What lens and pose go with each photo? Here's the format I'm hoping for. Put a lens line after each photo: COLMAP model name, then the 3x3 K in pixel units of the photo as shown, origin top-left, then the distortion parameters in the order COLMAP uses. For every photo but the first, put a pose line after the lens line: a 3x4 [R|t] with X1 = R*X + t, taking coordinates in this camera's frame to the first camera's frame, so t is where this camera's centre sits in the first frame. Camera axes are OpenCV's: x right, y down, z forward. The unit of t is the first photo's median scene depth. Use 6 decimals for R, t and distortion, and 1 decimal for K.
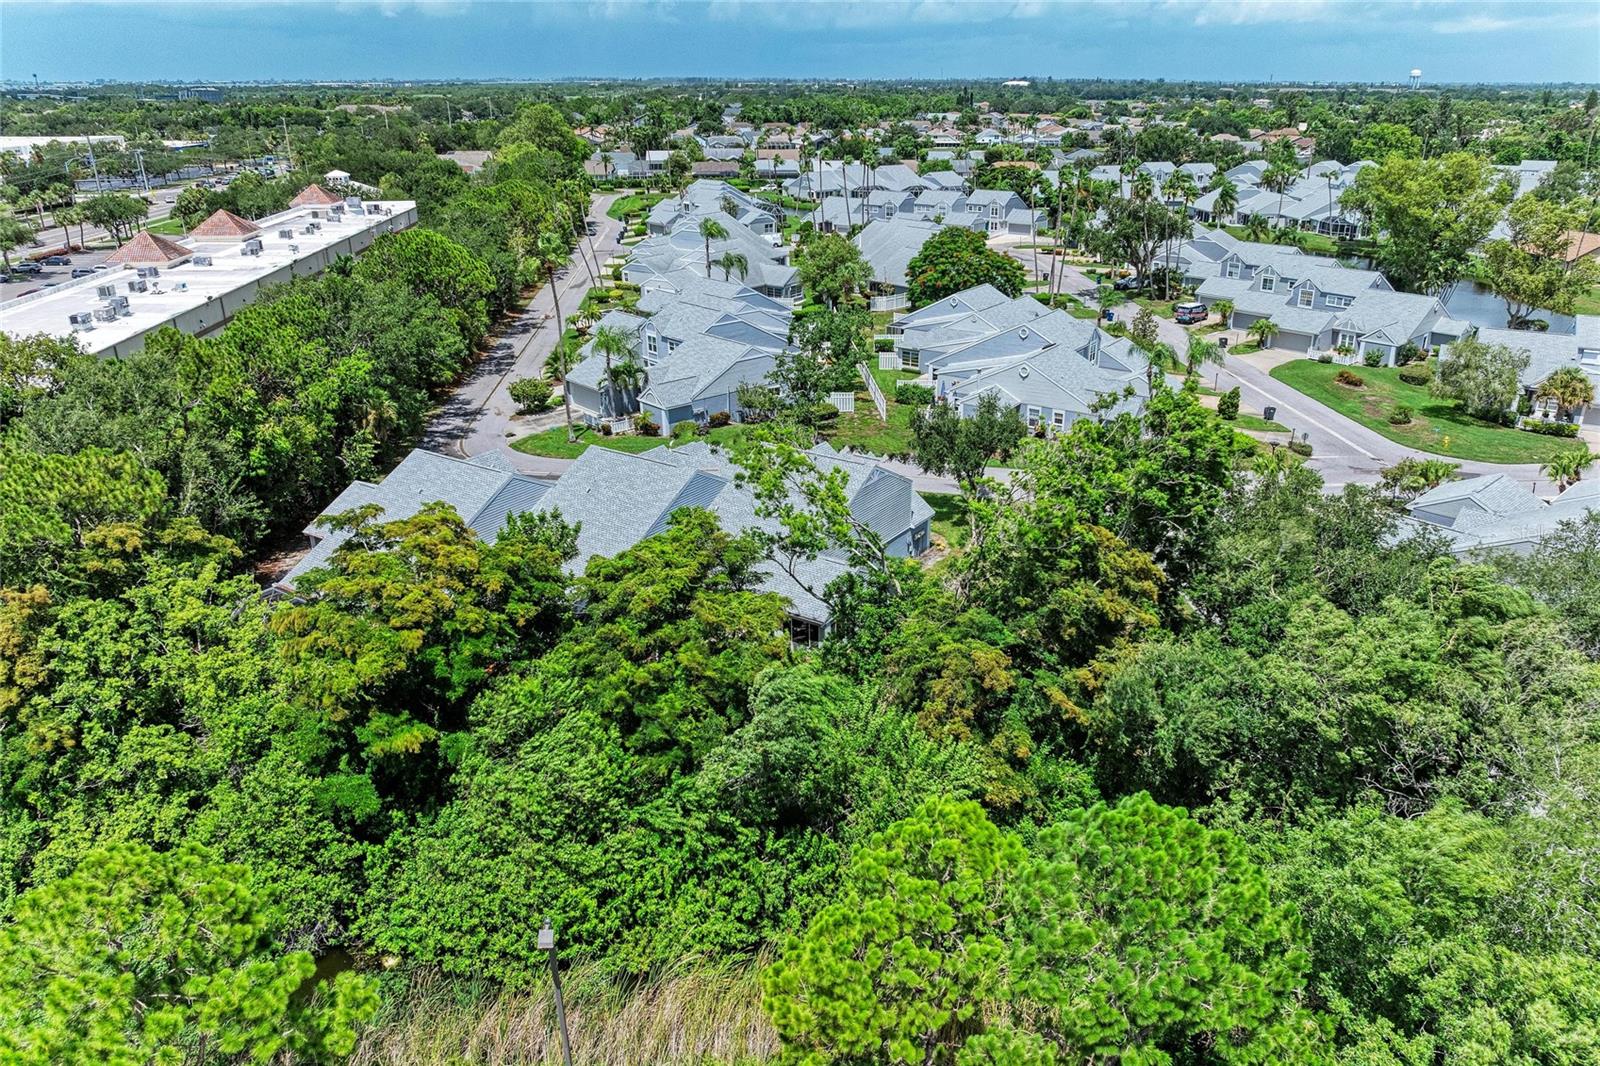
lens RADIAL K [[1119.2, 0, 800.0], [0, 1119.2, 533.0], [0, 0, 1]] dist [-0.021214, 0.003570]
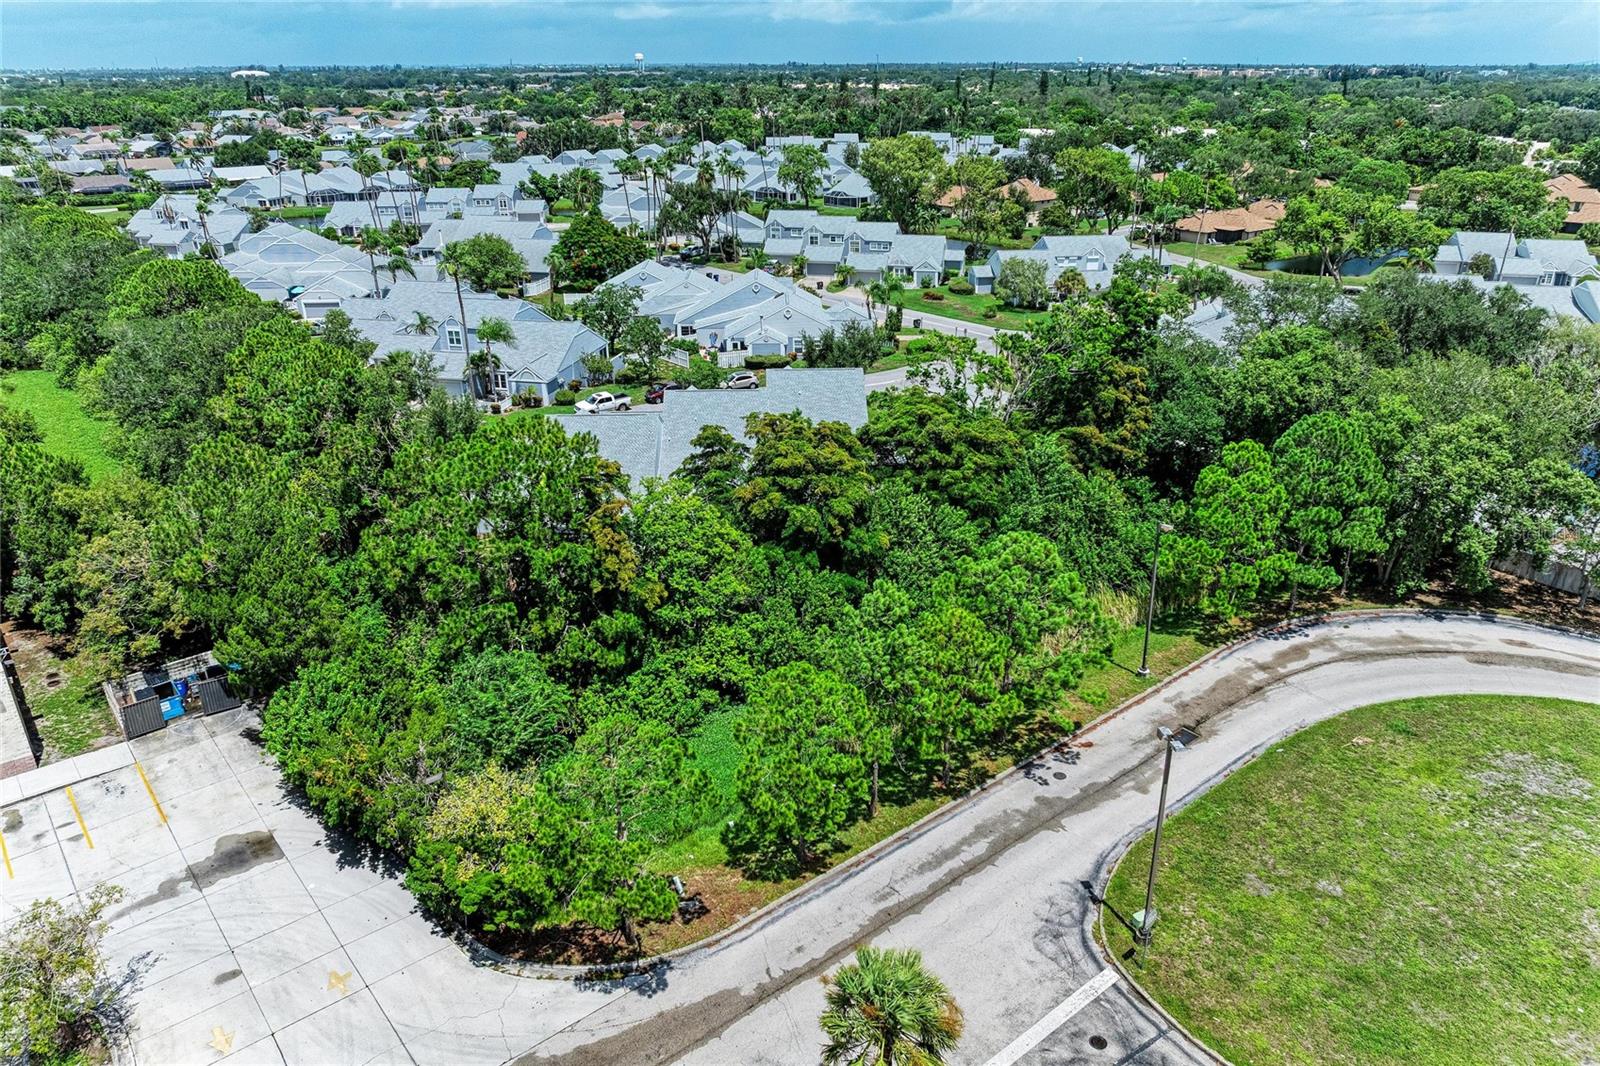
lens RADIAL K [[1119.2, 0, 800.0], [0, 1119.2, 533.0], [0, 0, 1]] dist [-0.021214, 0.003570]
pose [[0.820750, -0.225318, 0.524977, -0.394377], [0.219795, 0.972745, 0.073870, 0.012443], [-0.527313, 0.054759, 0.847905, -0.098295]]
